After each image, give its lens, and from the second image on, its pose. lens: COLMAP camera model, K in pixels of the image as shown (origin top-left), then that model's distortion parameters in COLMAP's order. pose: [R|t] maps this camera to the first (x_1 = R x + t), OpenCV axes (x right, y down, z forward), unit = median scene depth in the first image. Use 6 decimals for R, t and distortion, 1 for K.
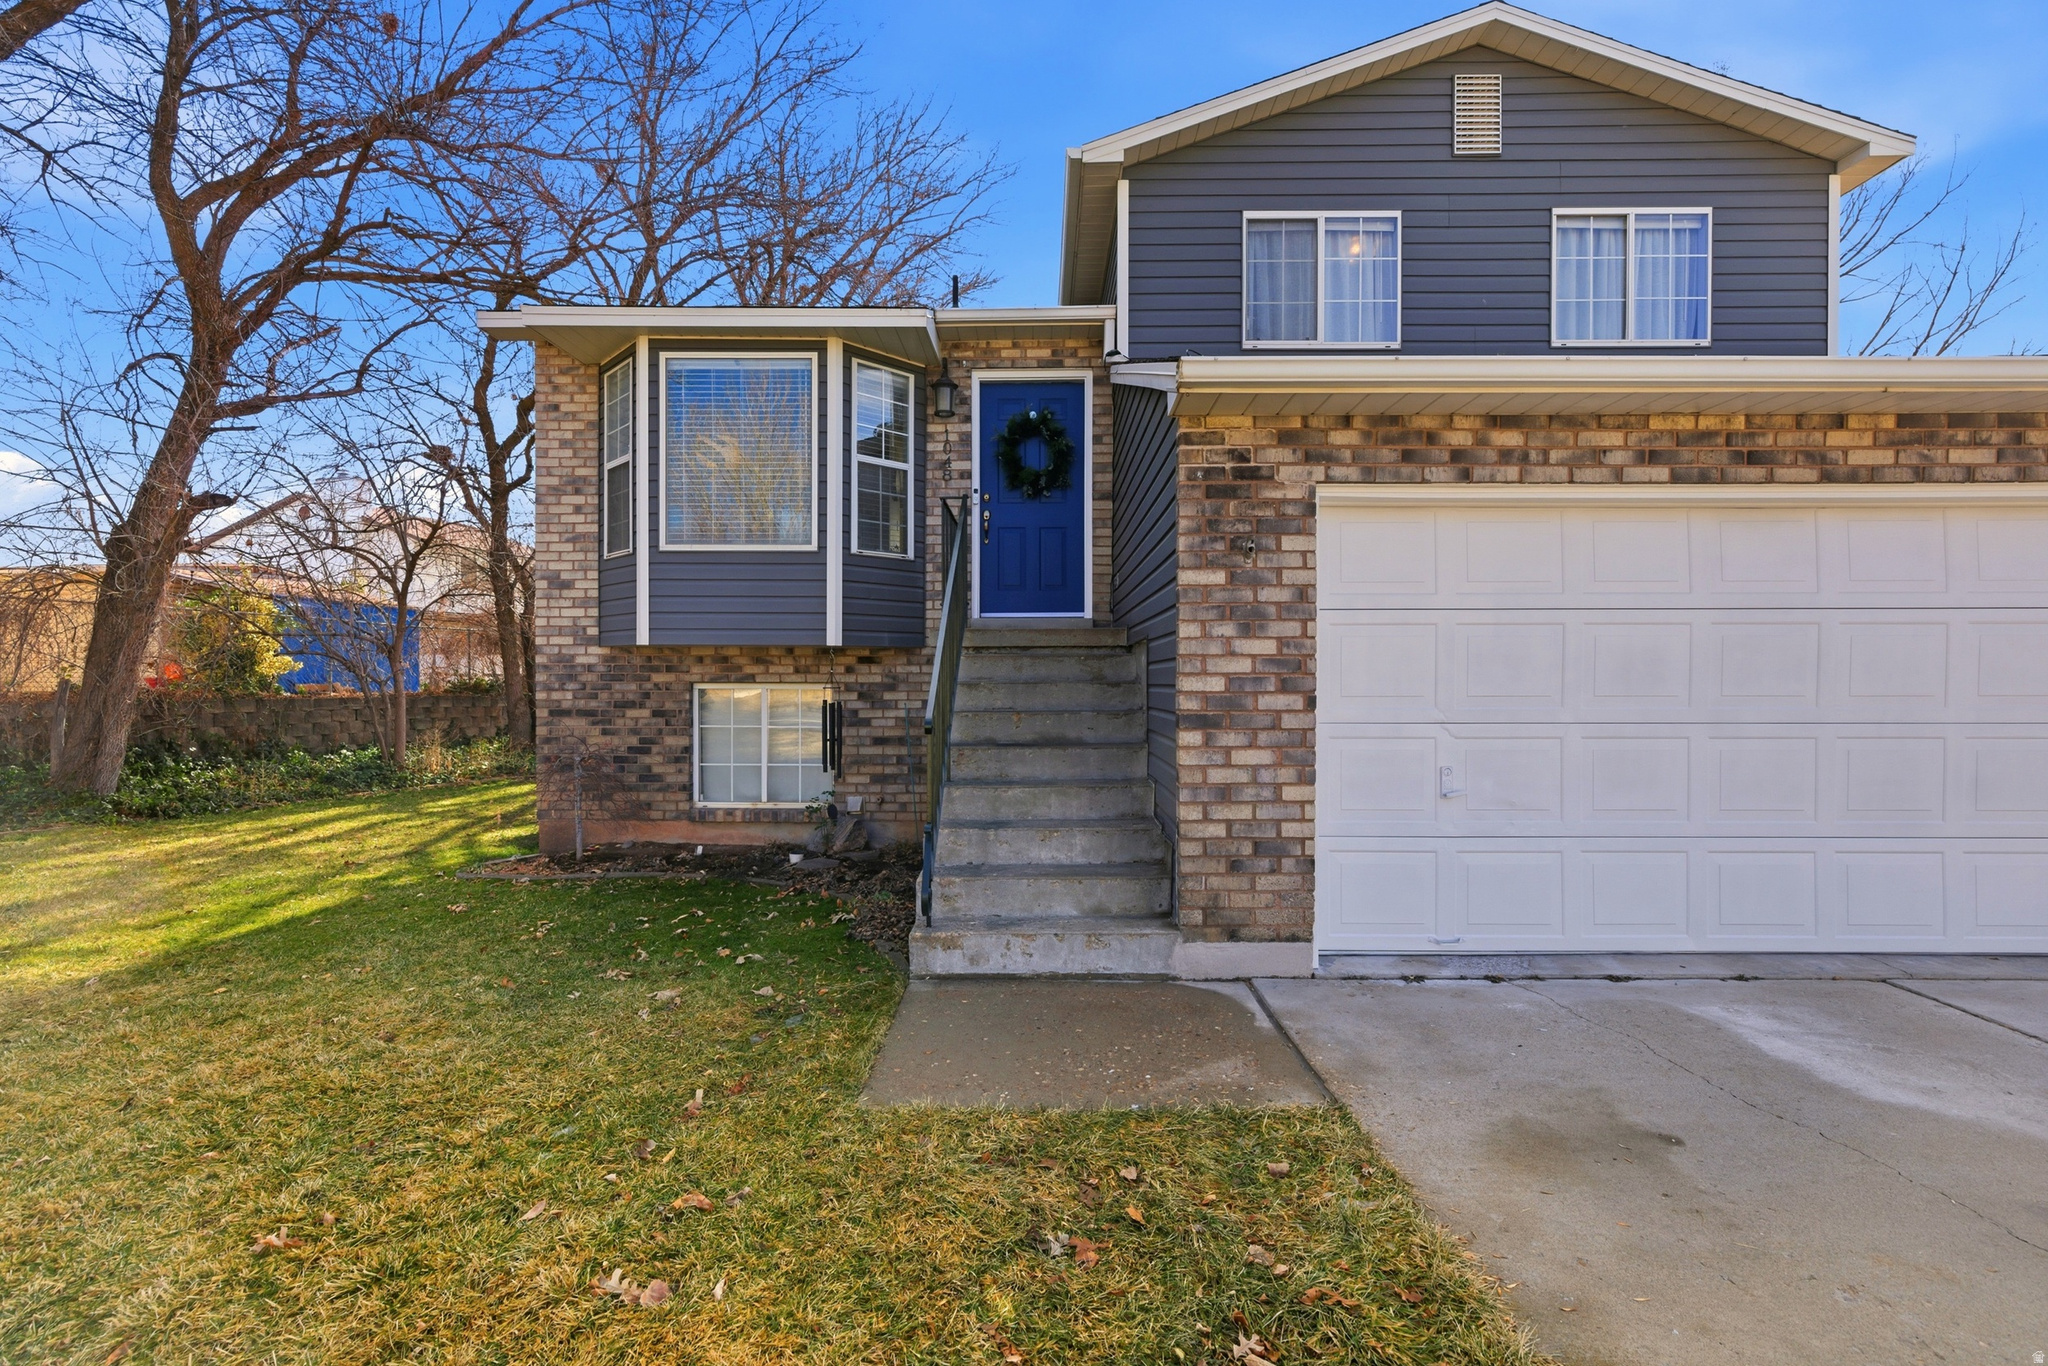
lens RADIAL K [[938.8, 0, 1012.7], [0, 938.8, 686.8], [0, 0, 1]] dist [0.004916, 0.000914]
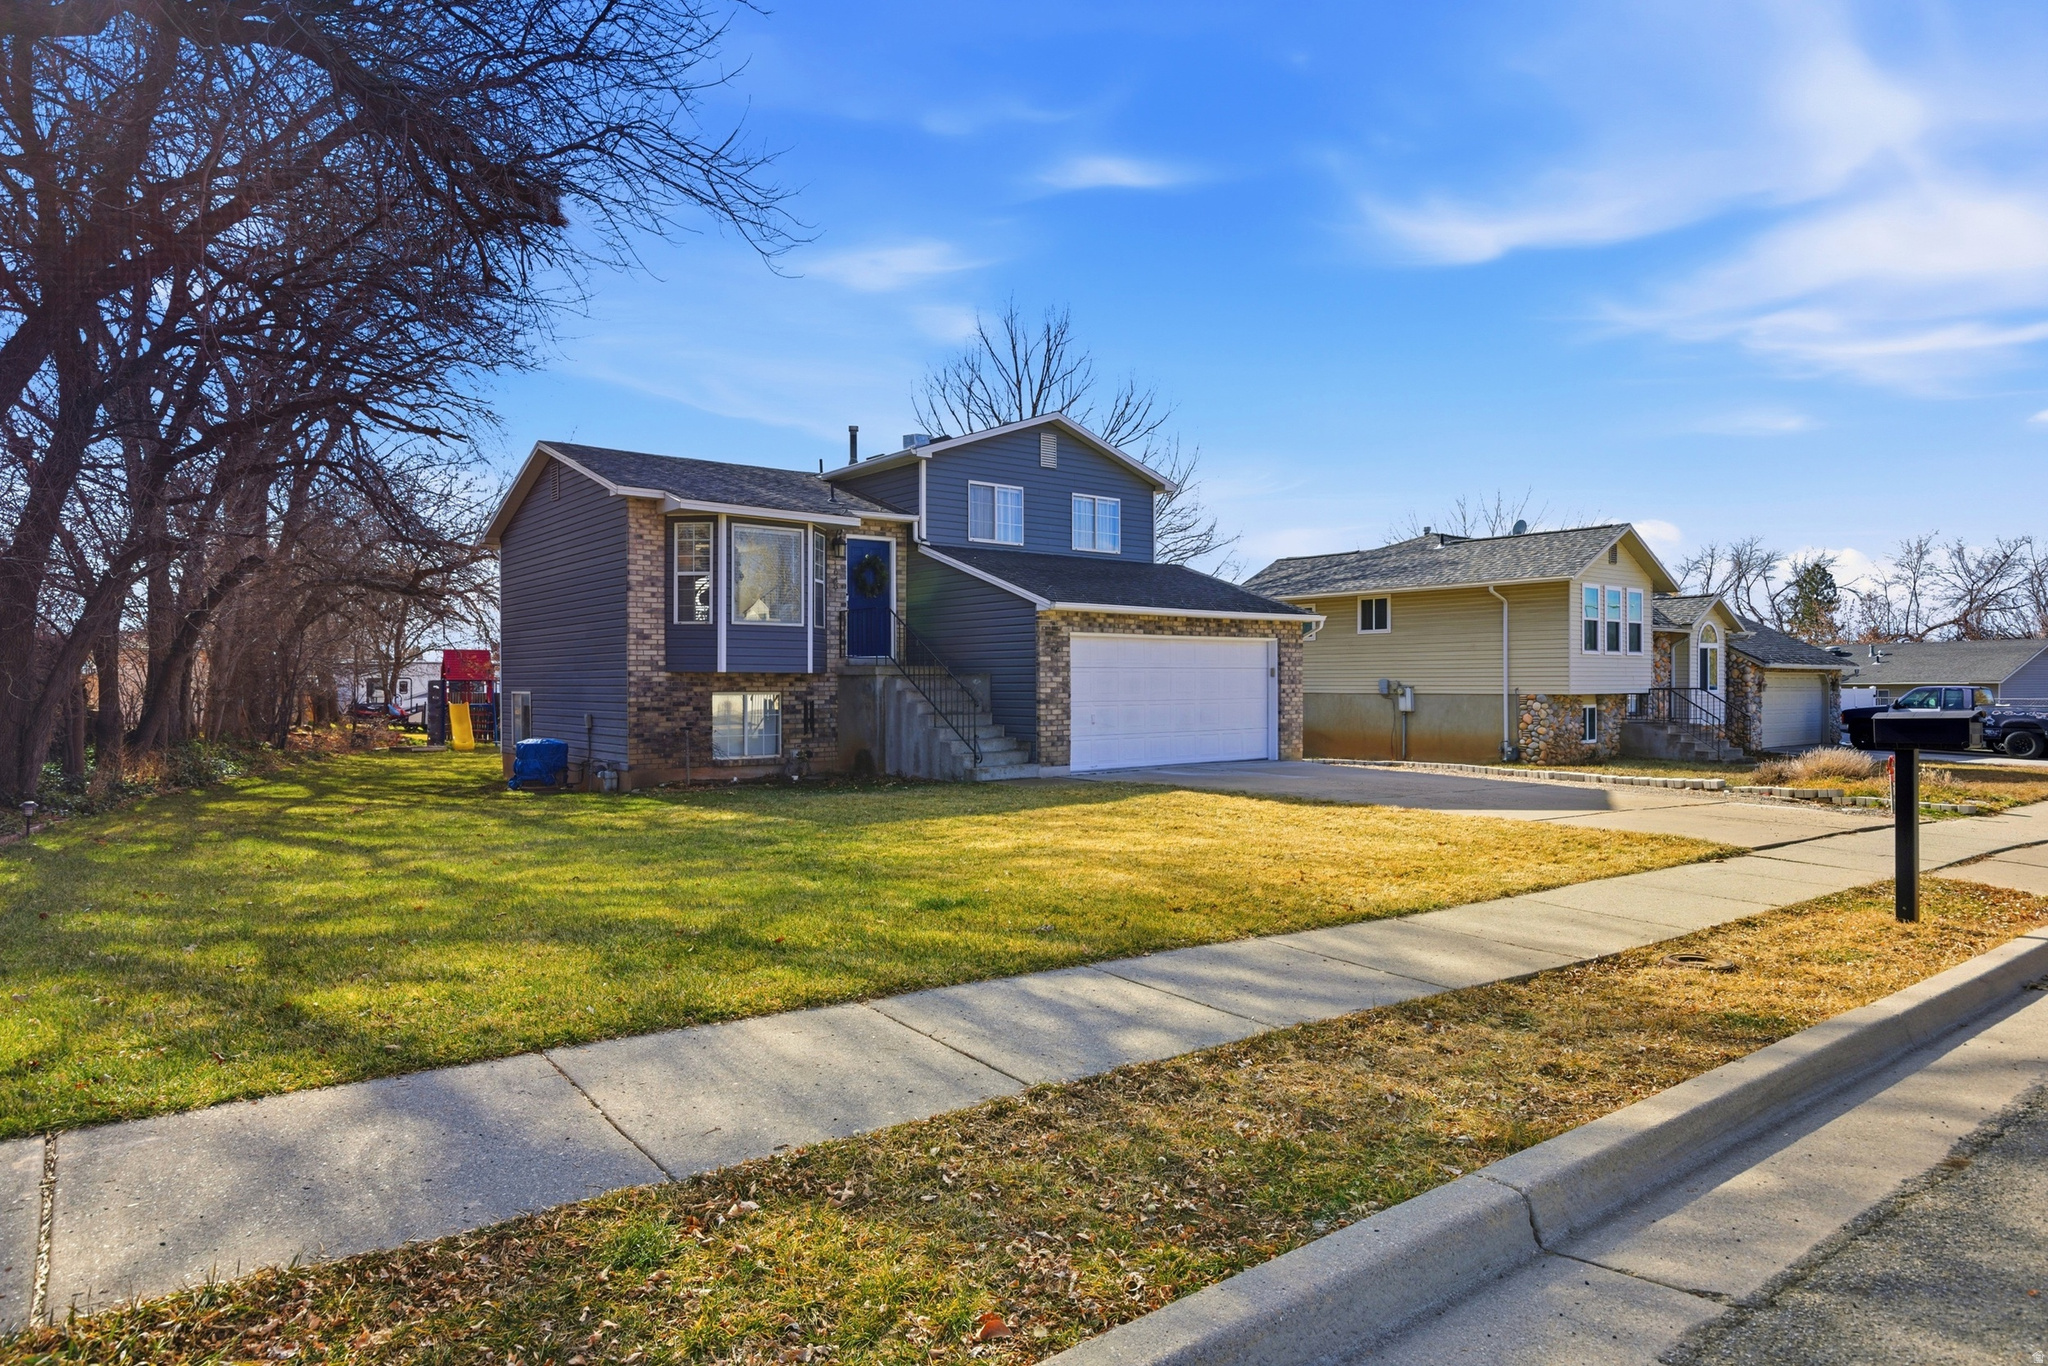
lens RADIAL K [[1173.3, 0, 1025.2], [0, 1173.3, 682.5], [0, 0, 1]] dist [0.001451, 0.000039]
pose [[0.781623, 0.002699, 0.623745, -1.299863], [0.008063, 0.999863, -0.014430, 0.015090], [-0.623698, 0.016308, 0.781495, -1.176736]]
